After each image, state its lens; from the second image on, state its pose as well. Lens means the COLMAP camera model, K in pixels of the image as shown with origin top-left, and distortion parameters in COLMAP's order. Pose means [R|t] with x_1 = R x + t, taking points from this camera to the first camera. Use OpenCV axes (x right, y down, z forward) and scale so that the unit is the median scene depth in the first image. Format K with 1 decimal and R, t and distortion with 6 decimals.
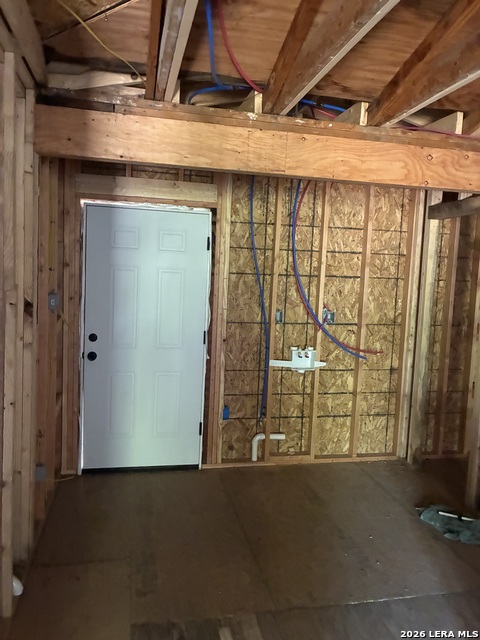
lens RADIAL K [[495.7, 0, 240.8], [0, 495.7, 316.1], [0, 0, 1]] dist [0.040670, -0.067784]
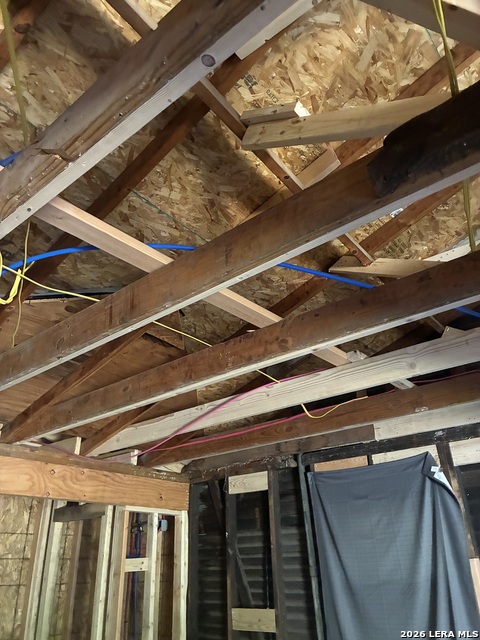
lens RADIAL K [[495.7, 0, 236.7], [0, 495.7, 313.2], [0, 0, 1]] dist [0.040670, -0.067784]
pose [[0.793307, 0.226277, 0.565210, -0.022609], [0.108574, 0.860905, -0.497046, -0.002500], [-0.599062, 0.455677, 0.658394, -0.156338]]
